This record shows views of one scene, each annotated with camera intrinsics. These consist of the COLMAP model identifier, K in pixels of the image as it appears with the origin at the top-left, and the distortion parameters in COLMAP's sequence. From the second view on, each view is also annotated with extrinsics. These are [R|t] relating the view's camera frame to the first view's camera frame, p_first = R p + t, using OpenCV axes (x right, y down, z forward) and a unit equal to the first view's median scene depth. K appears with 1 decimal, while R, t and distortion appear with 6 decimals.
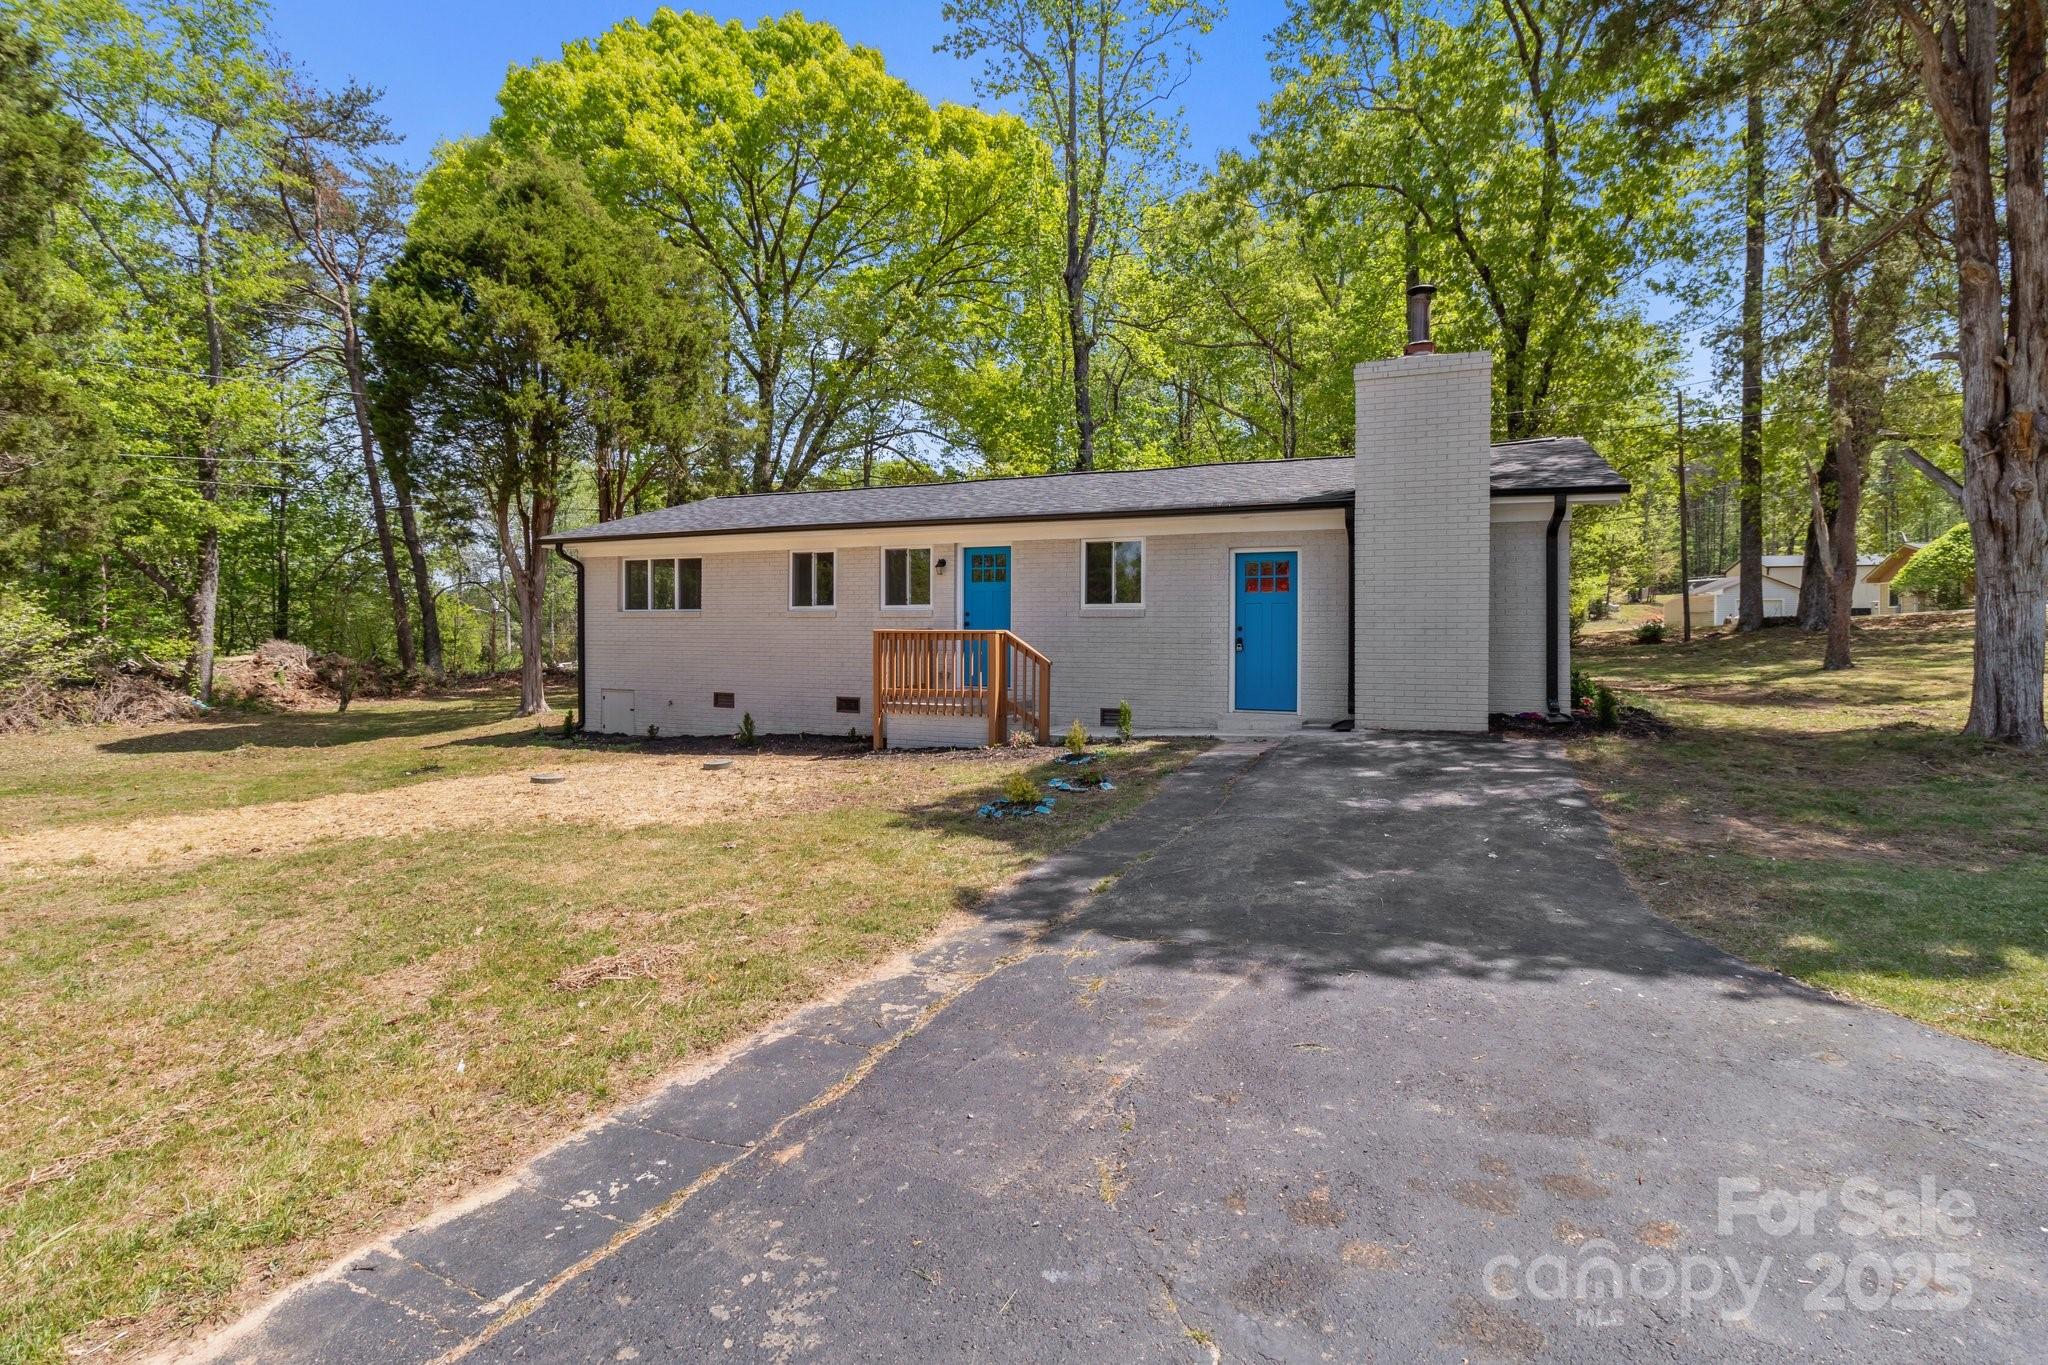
lens RADIAL K [[980.1, 0, 993.7], [0, 980.1, 628.5], [0, 0, 1]] dist [0.001959, 0.012146]
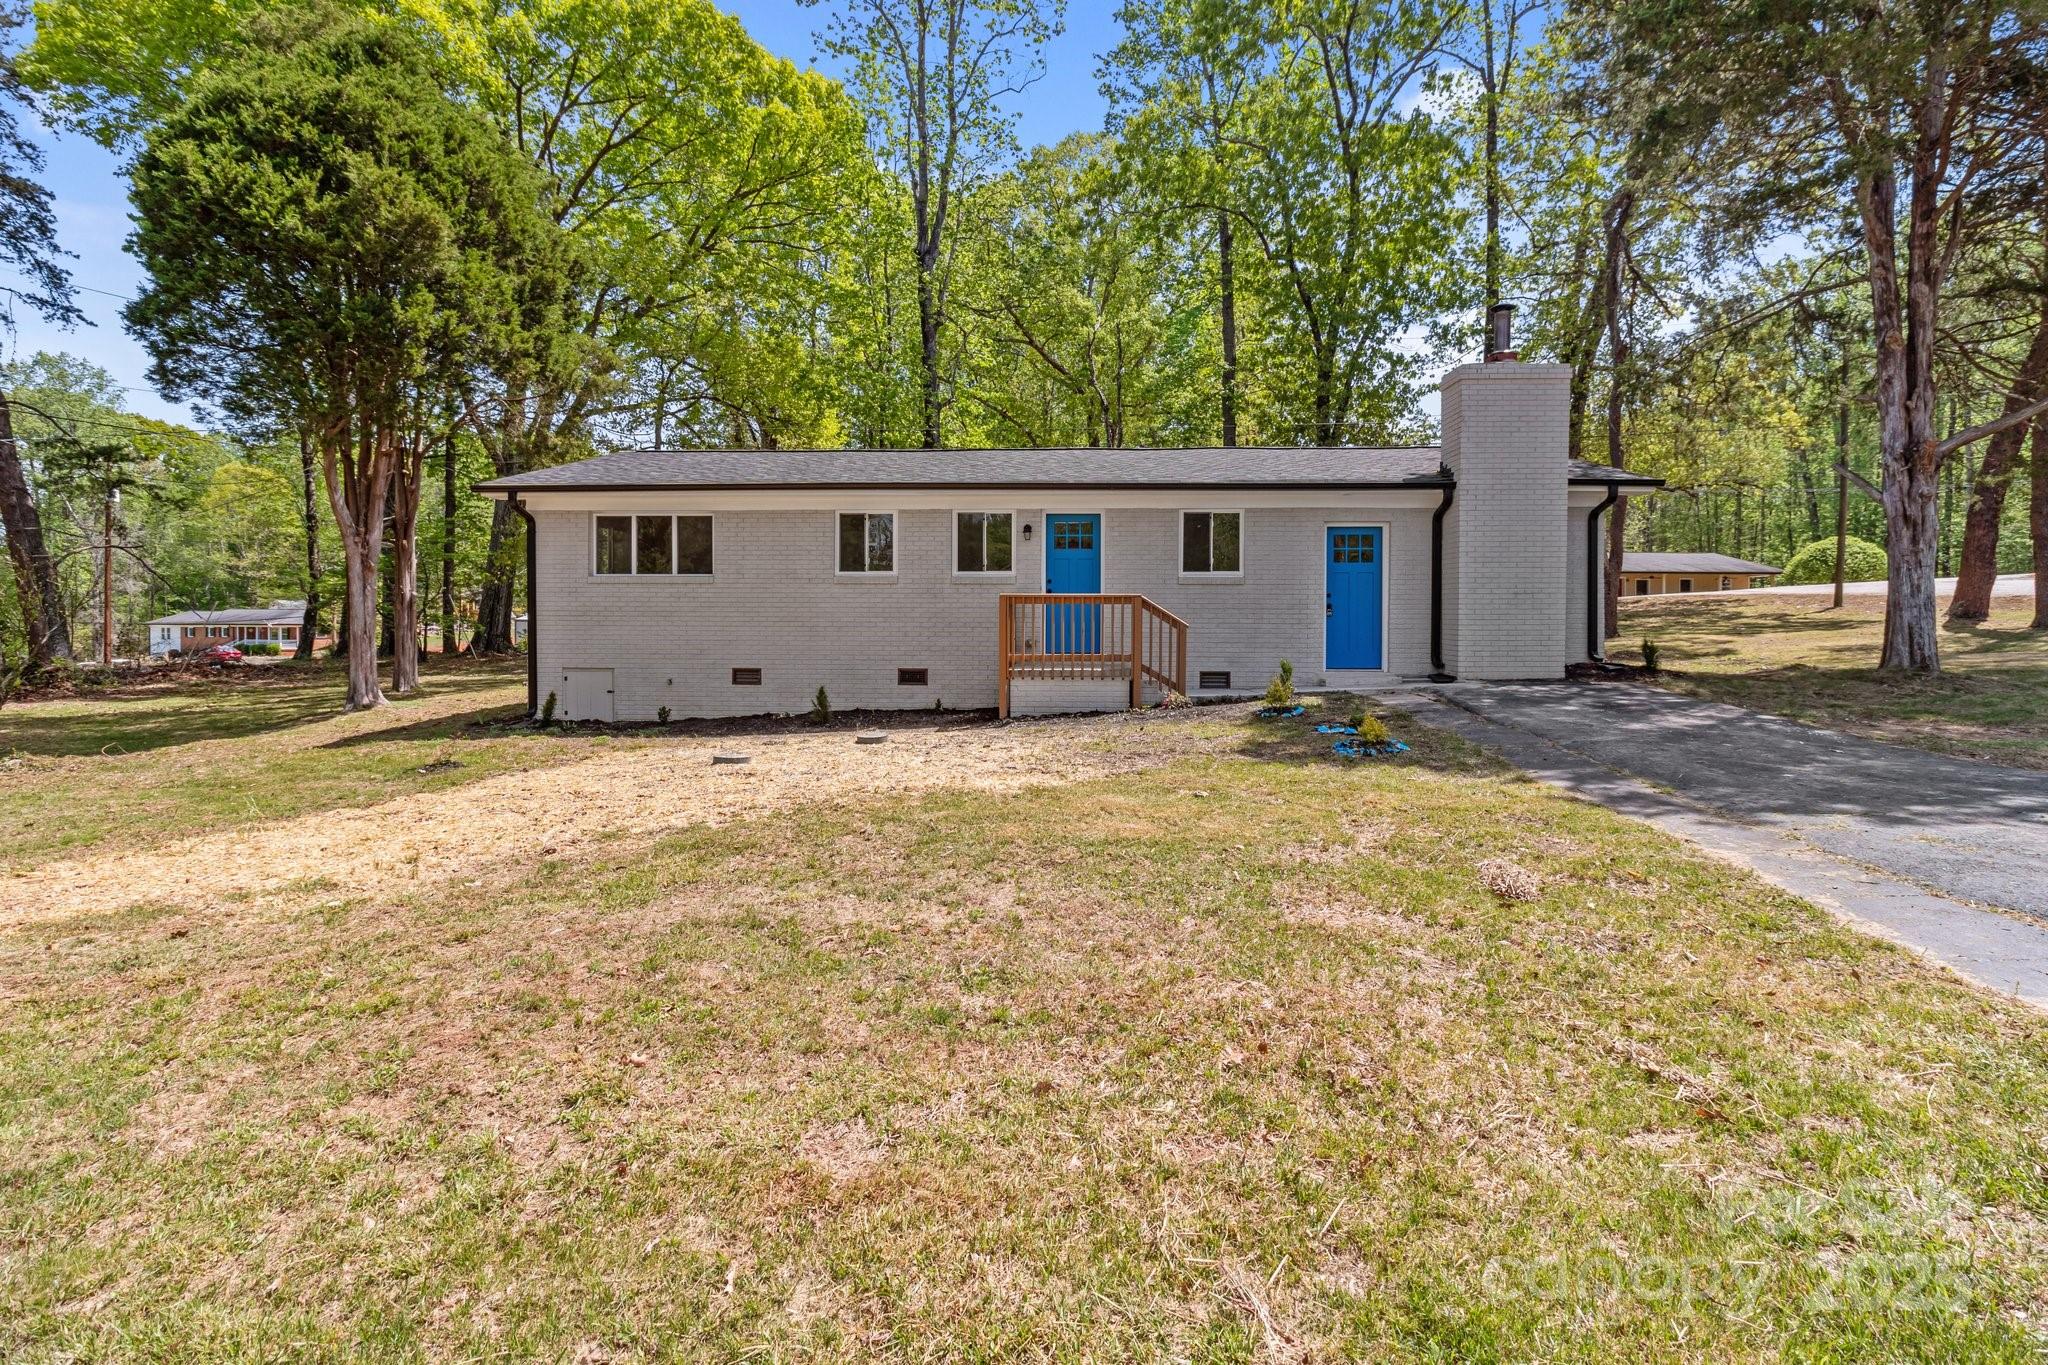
lens RADIAL K [[980.1, 0, 993.7], [0, 980.1, 628.5], [0, 0, 1]] dist [0.001959, 0.012146]
pose [[0.929847, -0.003965, 0.367925, -0.415453], [0.000276, 0.999949, 0.010079, 0.021560], [-0.367947, -0.009270, 0.929801, 0.091893]]
